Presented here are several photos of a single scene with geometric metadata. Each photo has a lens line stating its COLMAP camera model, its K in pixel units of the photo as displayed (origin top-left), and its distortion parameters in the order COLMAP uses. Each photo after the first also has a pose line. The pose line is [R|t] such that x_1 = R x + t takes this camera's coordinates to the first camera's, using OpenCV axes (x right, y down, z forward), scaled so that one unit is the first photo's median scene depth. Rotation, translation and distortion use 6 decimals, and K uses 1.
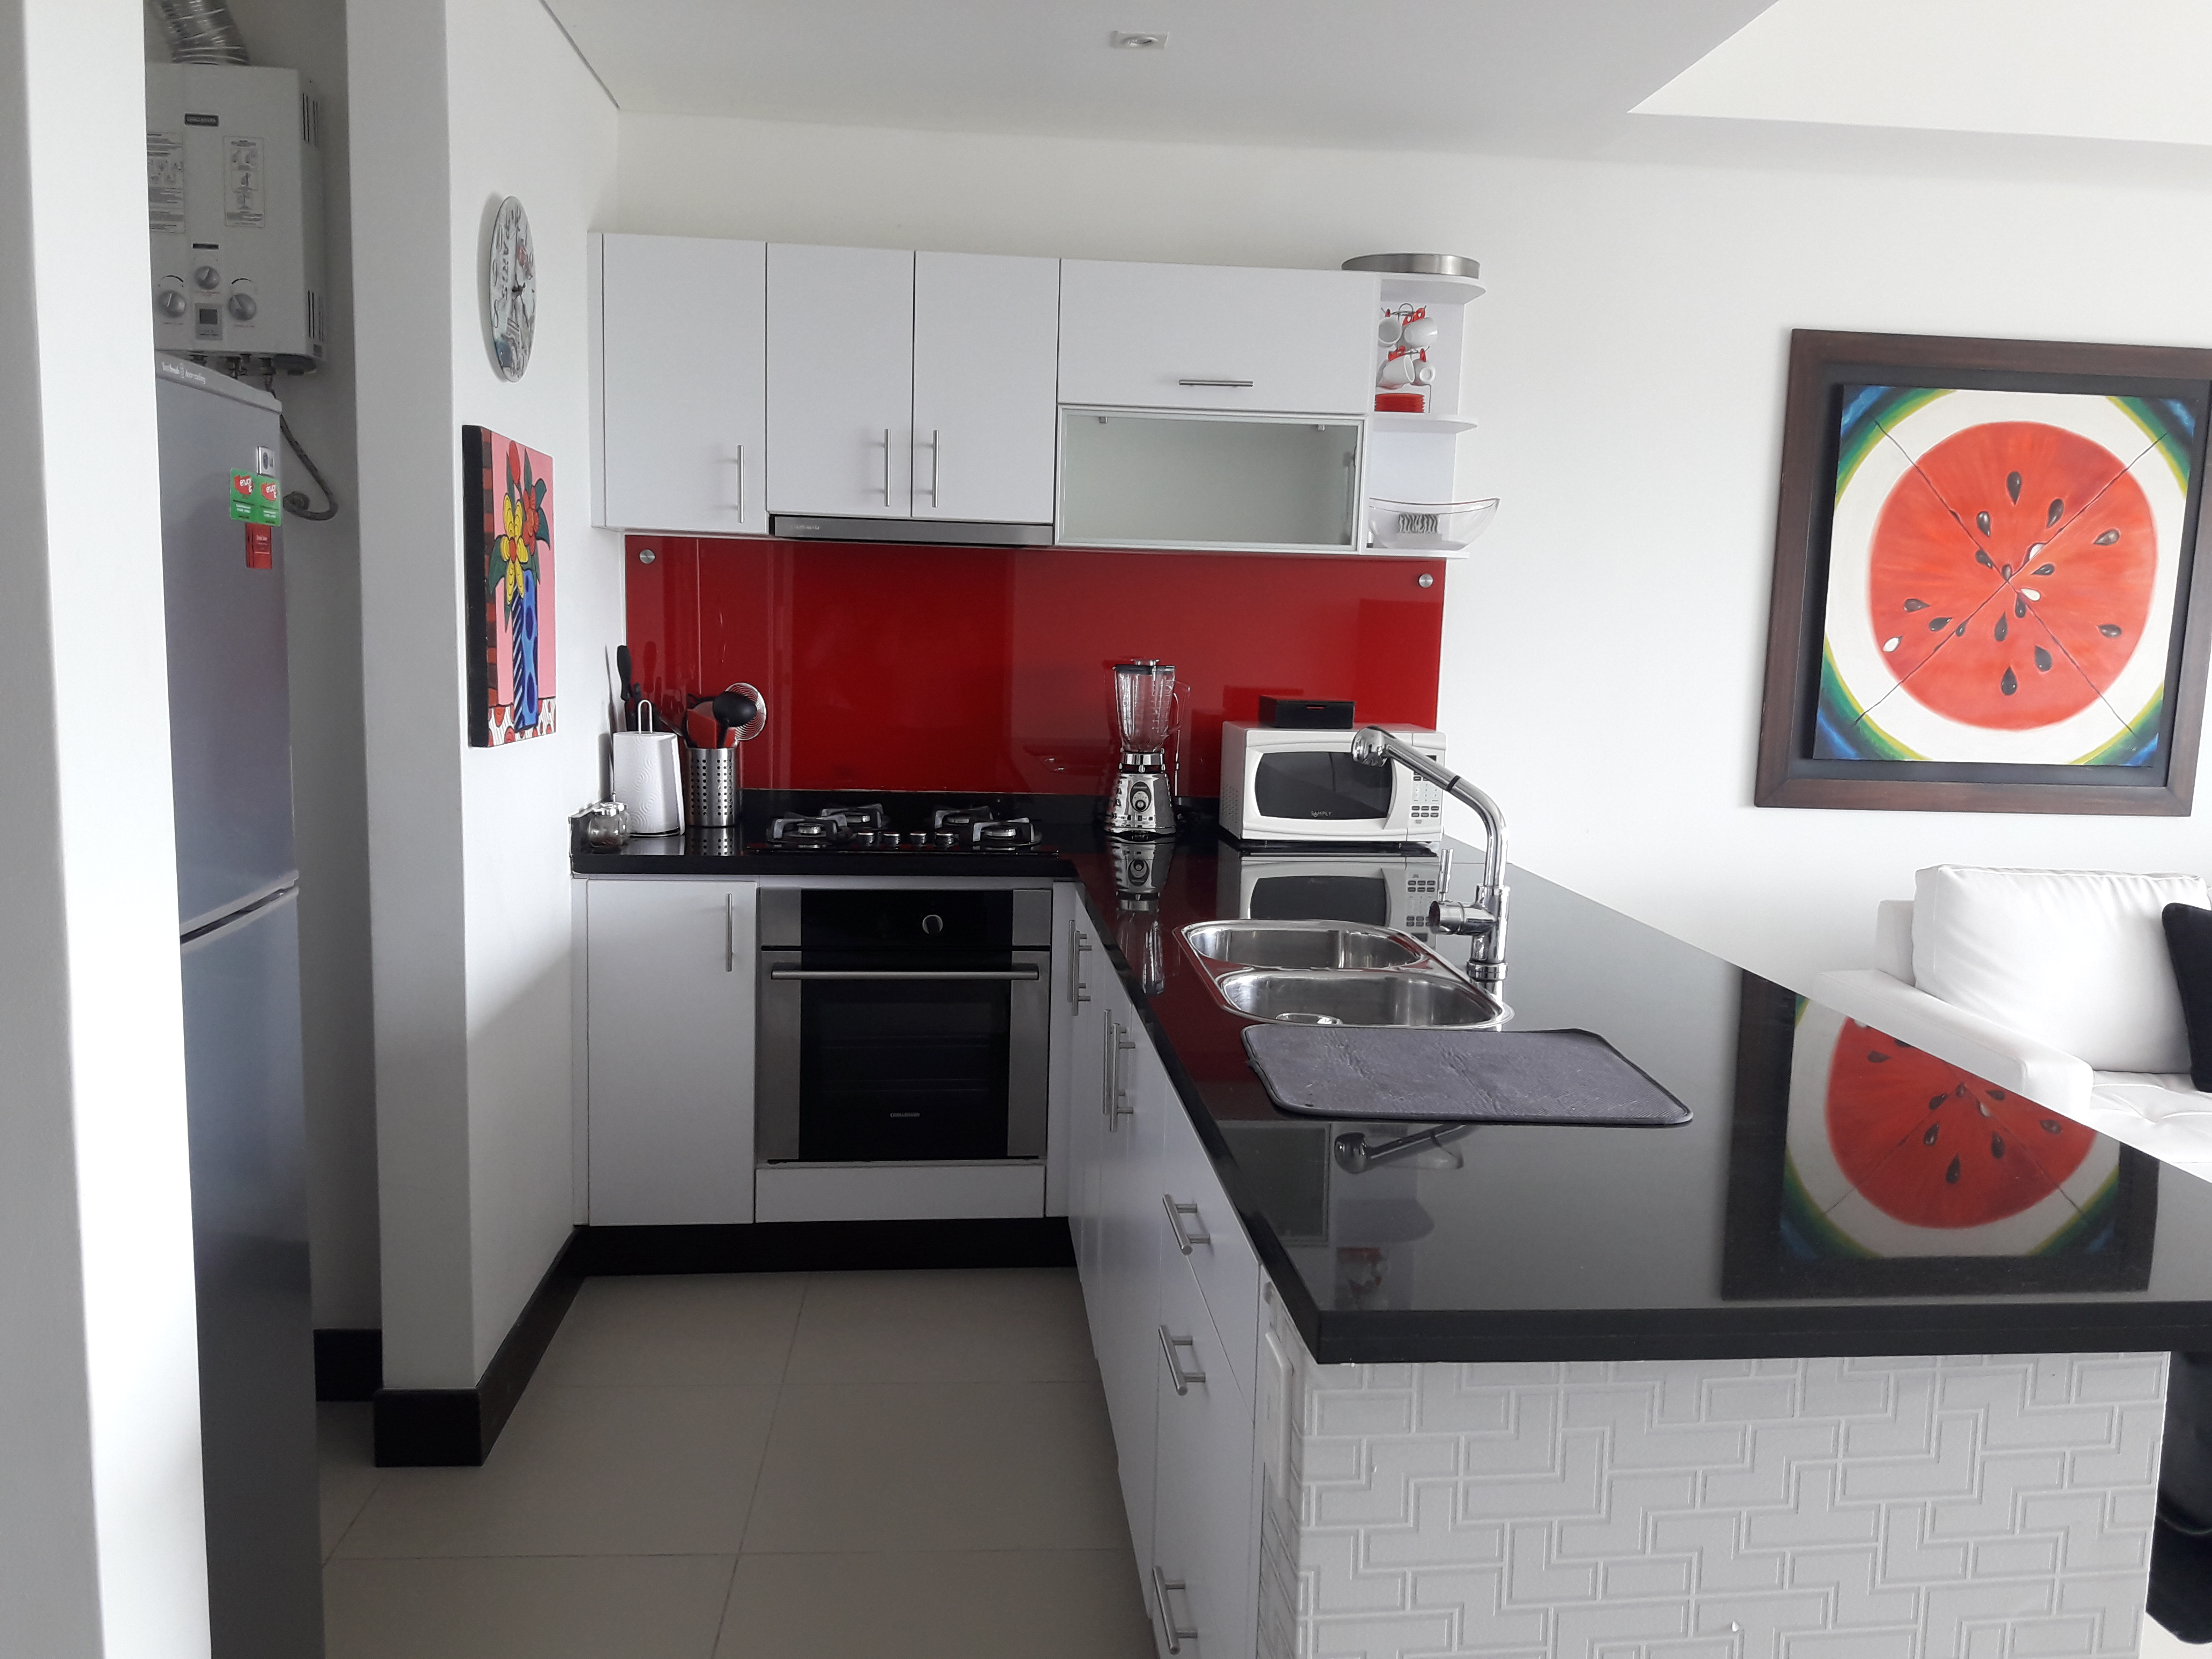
lens RADIAL K [[1804.1, 0, 1116.0], [0, 1804.1, 834.8], [0, 0, 1]] dist [0.093273, -0.170608]
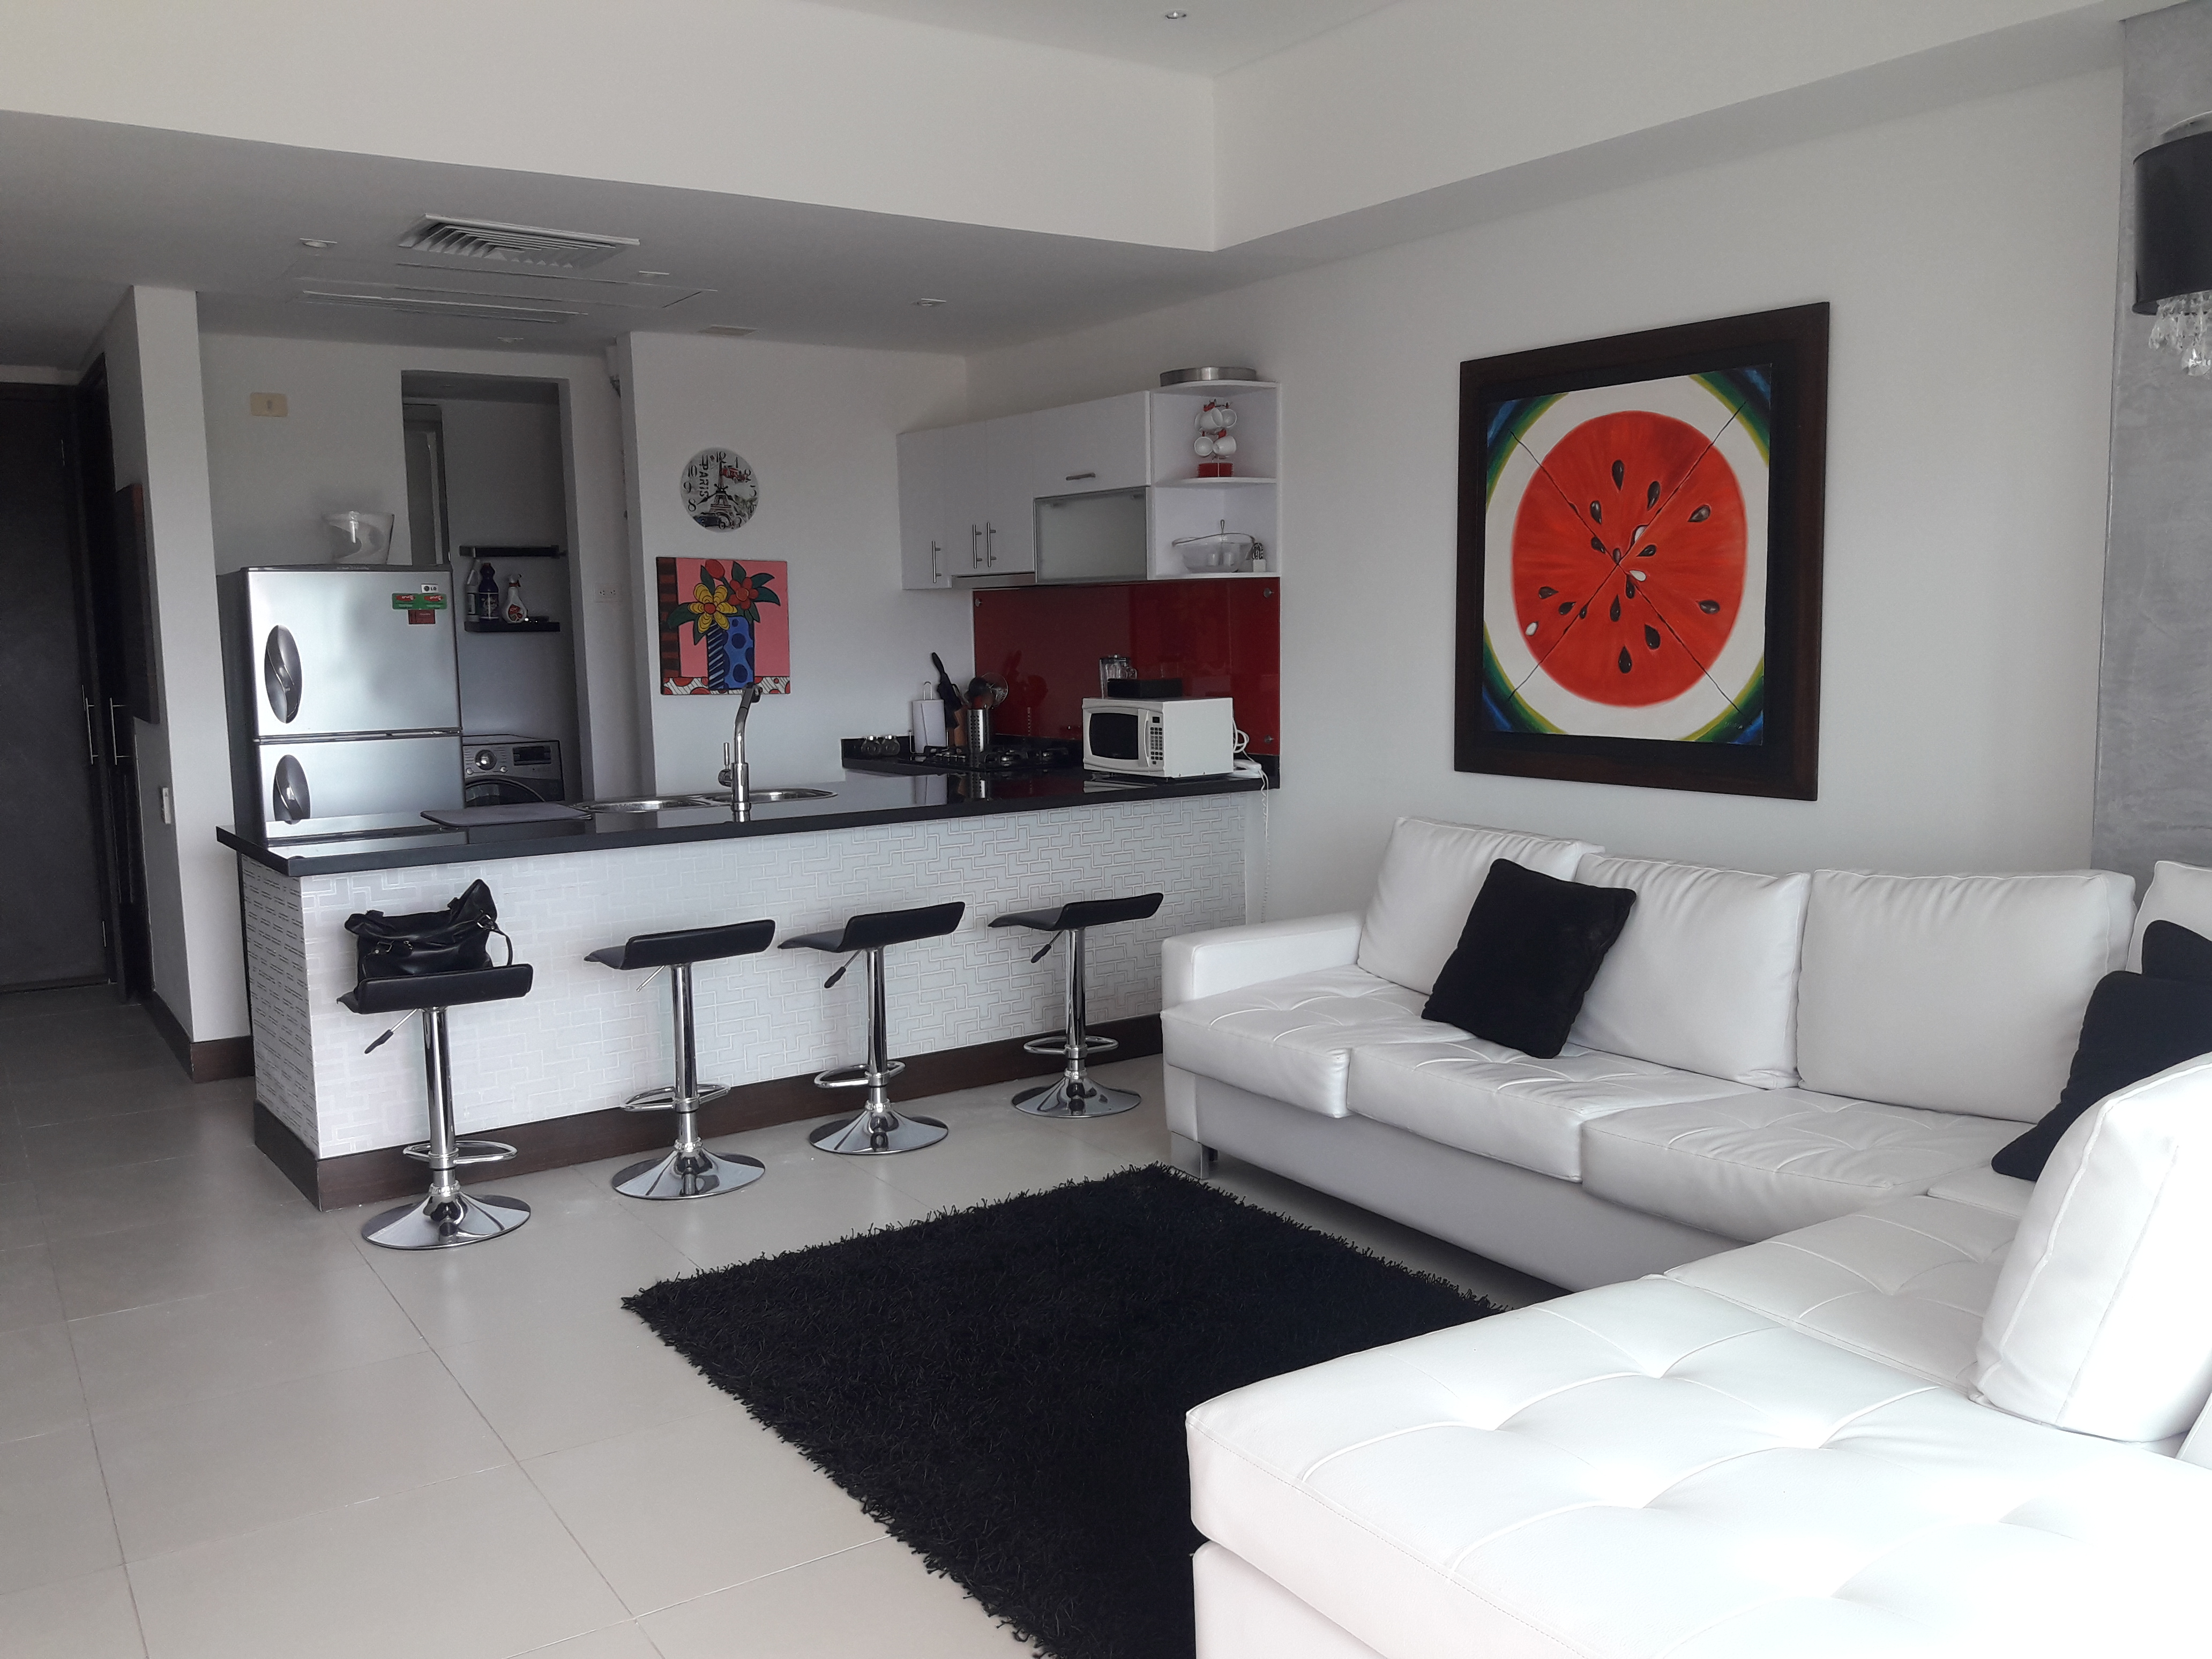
lens RADIAL K [[1804.1, 0, 1100.1], [0, 1804.1, 841.1], [0, 0, 1]] dist [0.093273, -0.170608]
pose [[0.484728, 0.069917, -0.871866, 1.270066], [-0.081707, 0.996061, 0.034450, 0.008224], [0.870841, 0.054539, 0.488531, 0.236751]]
